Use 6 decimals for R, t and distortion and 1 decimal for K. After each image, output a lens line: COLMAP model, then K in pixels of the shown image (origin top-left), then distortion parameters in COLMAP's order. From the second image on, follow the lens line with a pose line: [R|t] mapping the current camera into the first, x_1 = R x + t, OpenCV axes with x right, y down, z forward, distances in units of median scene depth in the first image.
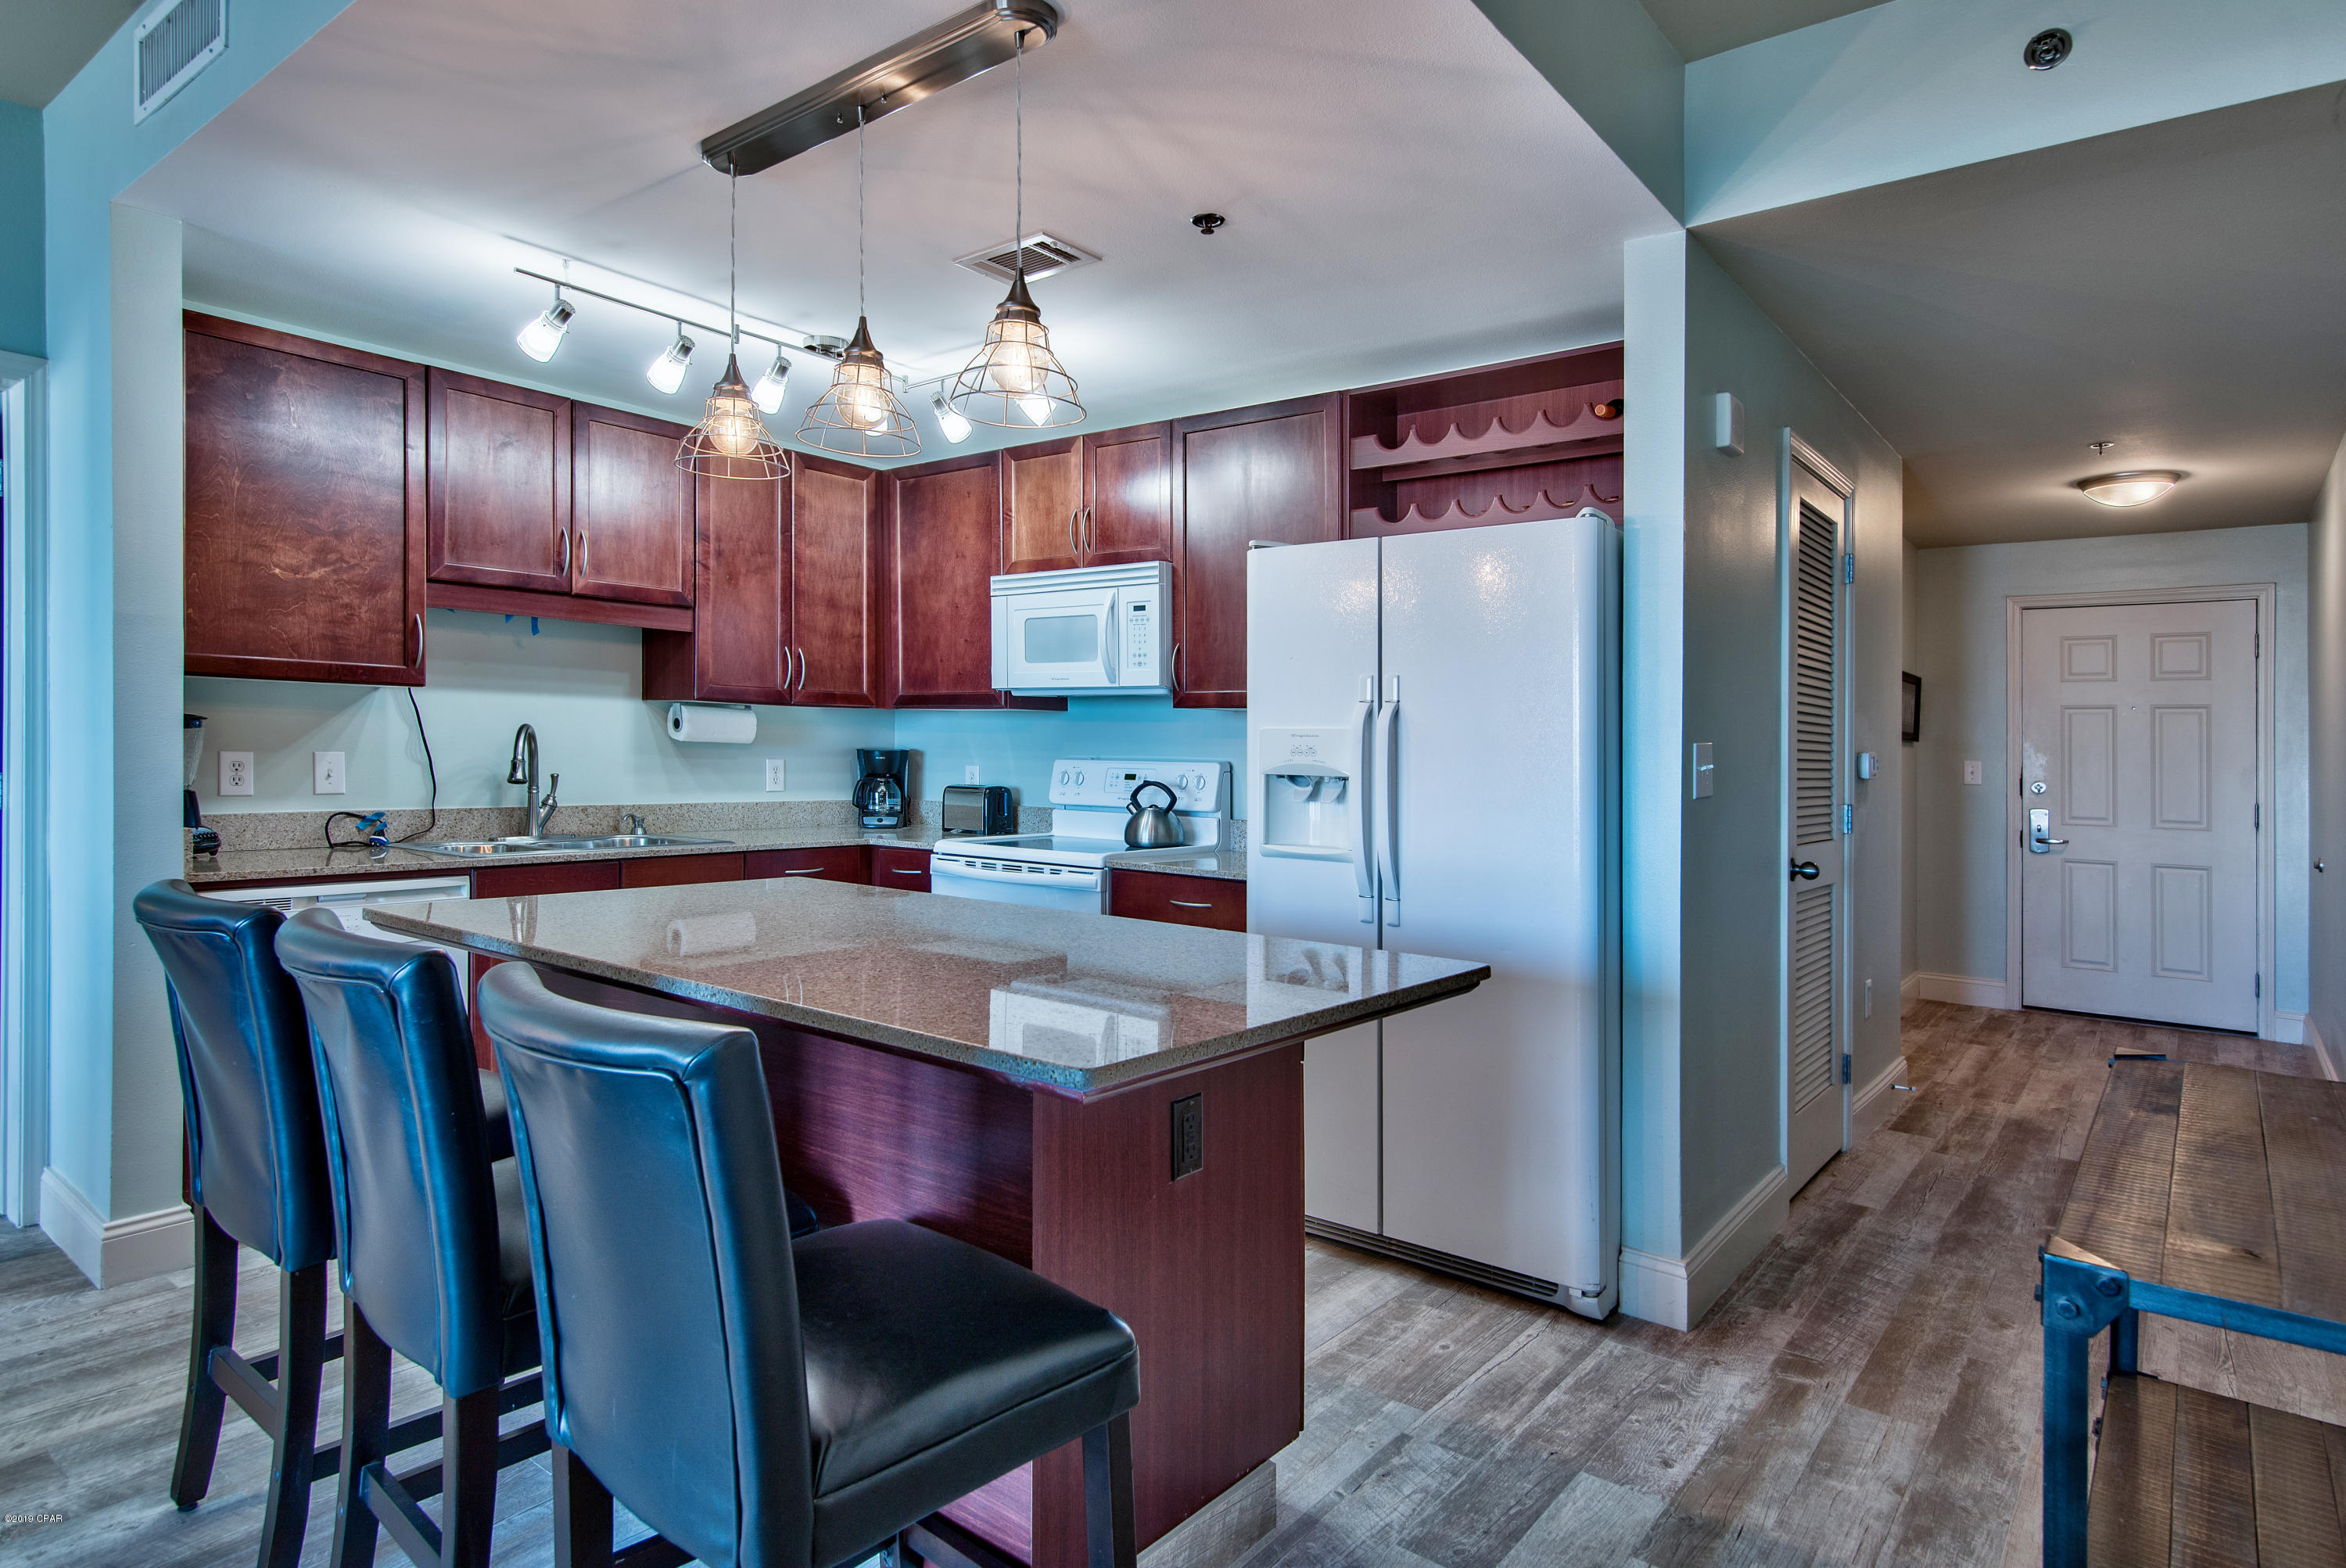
lens RADIAL K [[1303.3, 0, 1177.5], [0, 1303.3, 730.9], [0, 0, 1]] dist [0.018472, 0.000945]
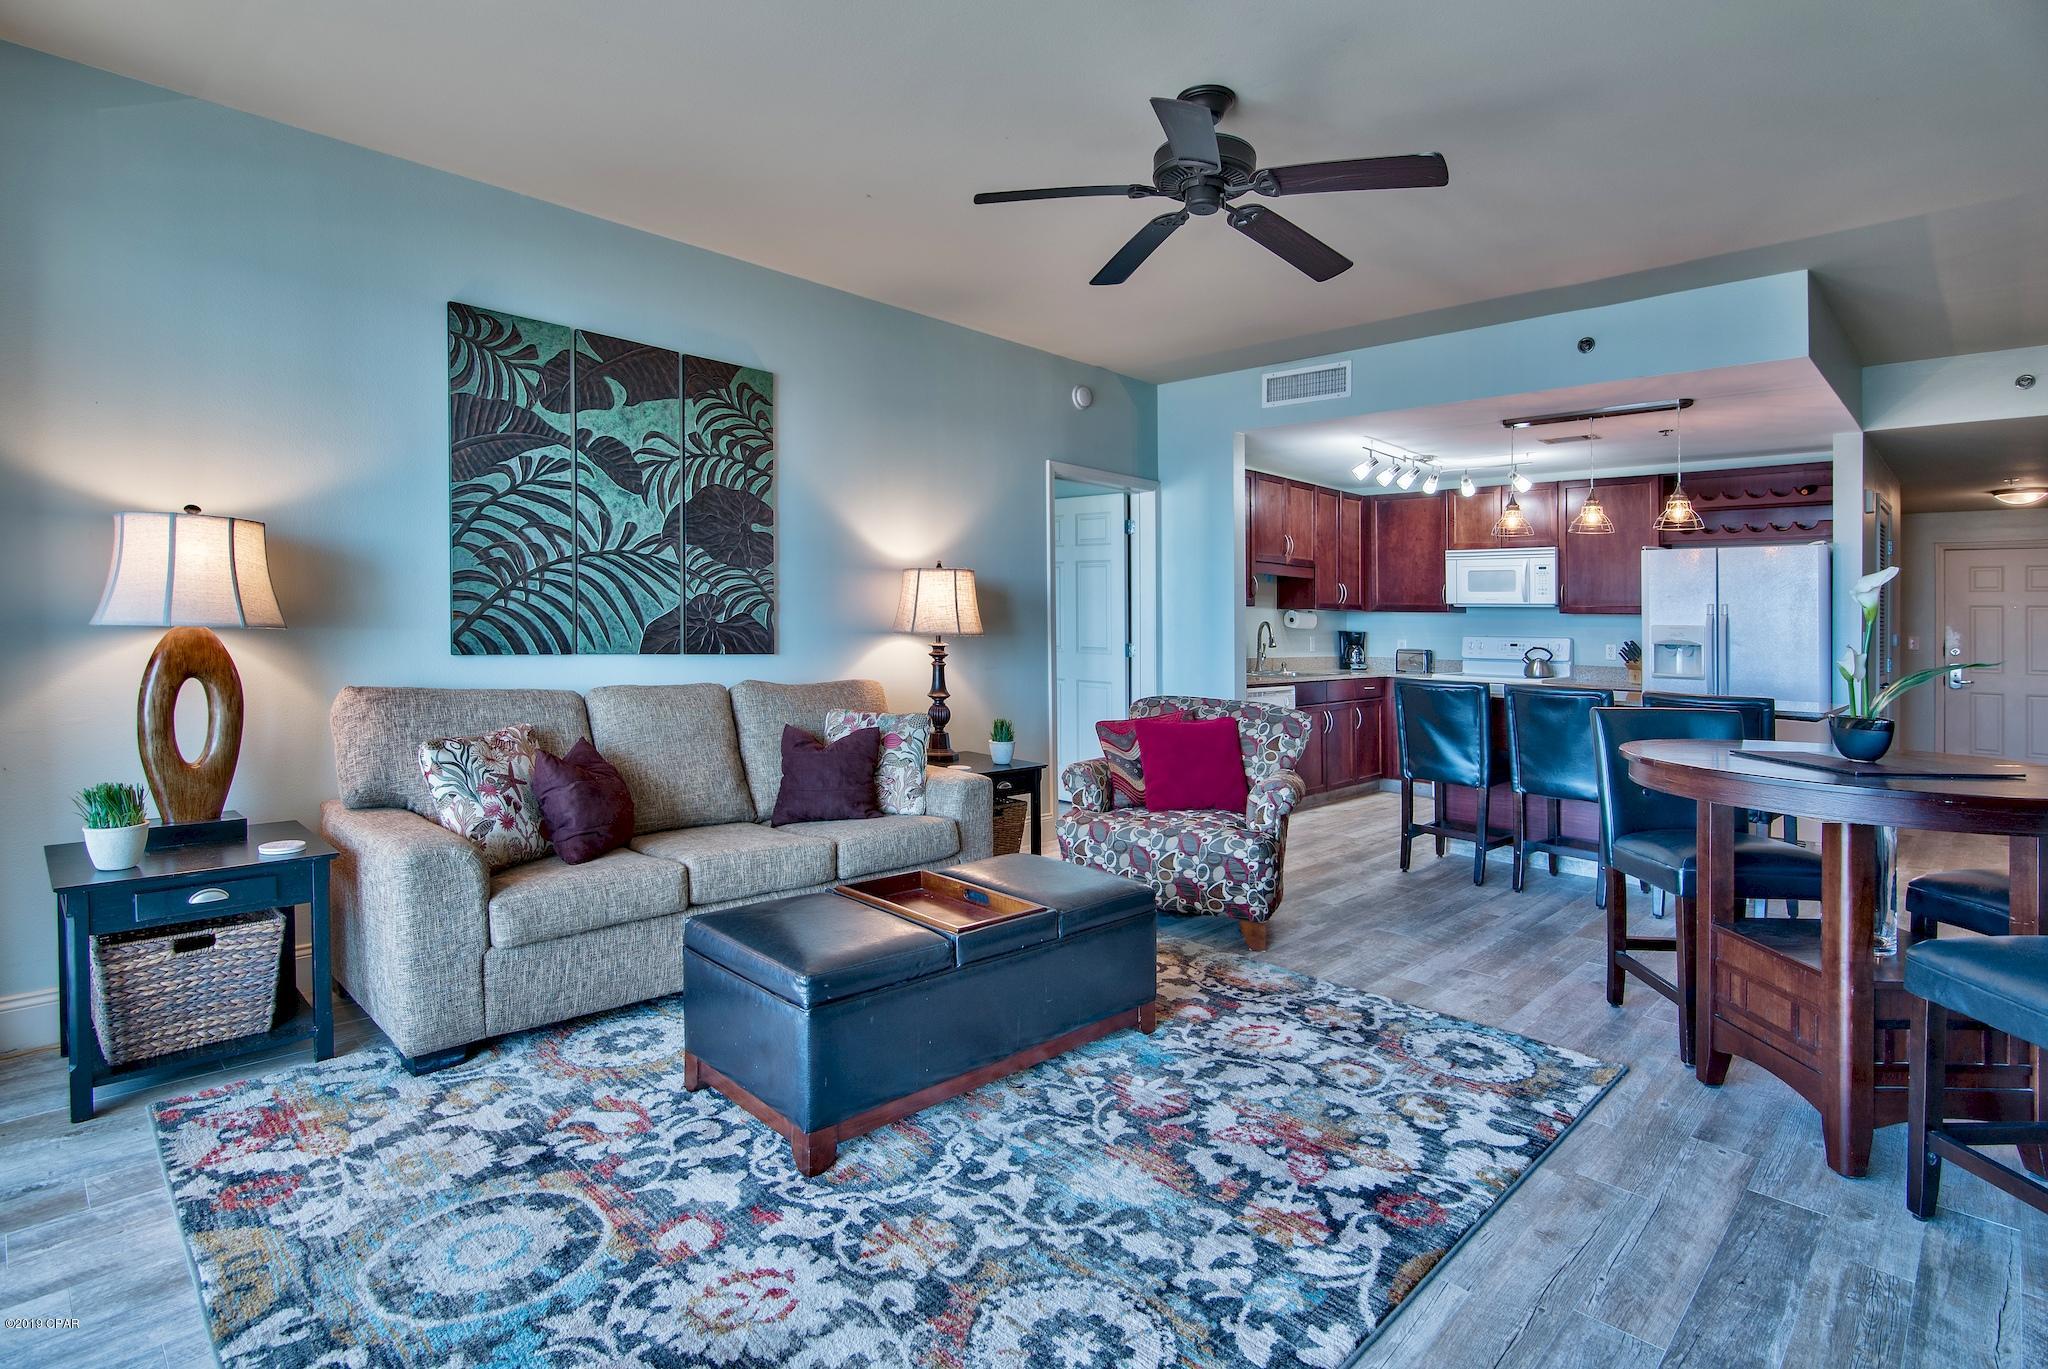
lens RADIAL K [[1002.5, 0, 1071.6], [0, 1002.5, 609.3], [0, 0, 1]] dist [0.002645, -0.000497]
pose [[0.995822, -0.002547, -0.091281, -0.688895], [0.002697, 0.999995, 0.001520, -0.031205], [0.091276, -0.001760, 0.995824, -0.771416]]
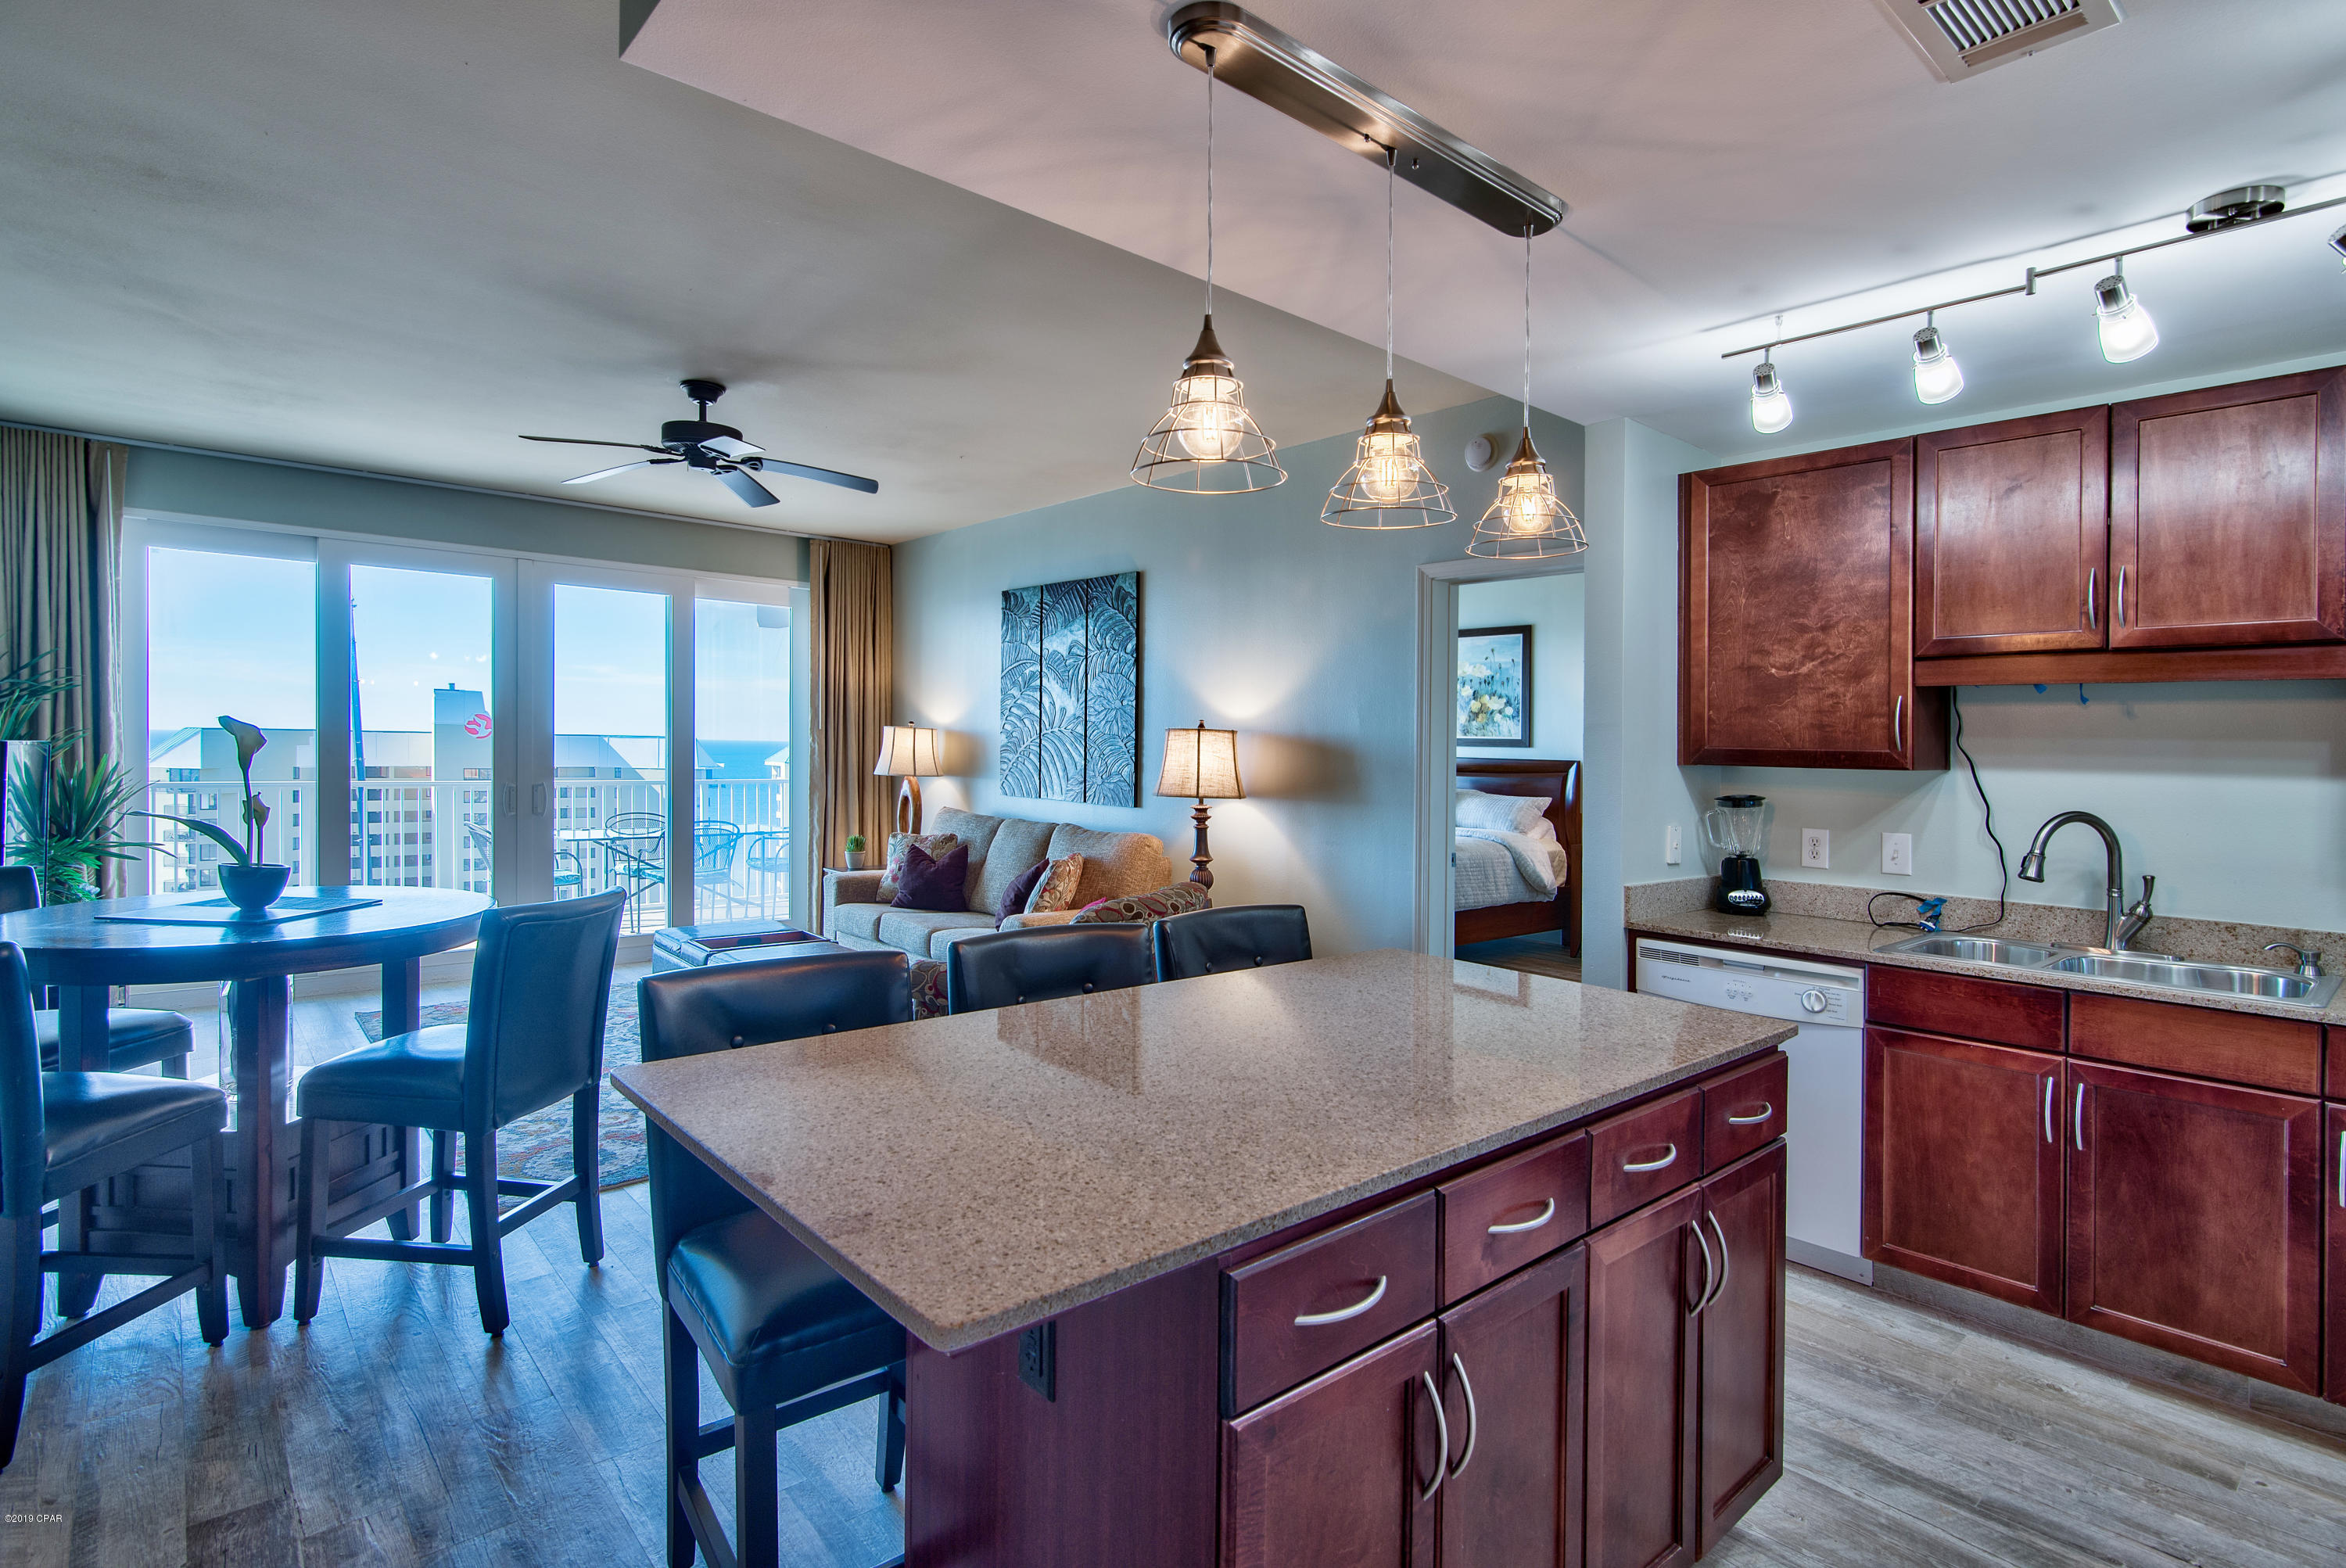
lens RADIAL K [[1159.2, 0, 1173.0], [0, 1159.2, 784.0], [0, 0, 1]] dist [-0.000852, -0.000503]
pose [[-0.187591, 0.006888, -0.982223, 0.353721], [-0.009939, 0.999911, 0.008910, -0.025263], [0.982197, 0.011434, -0.187506, 0.614152]]
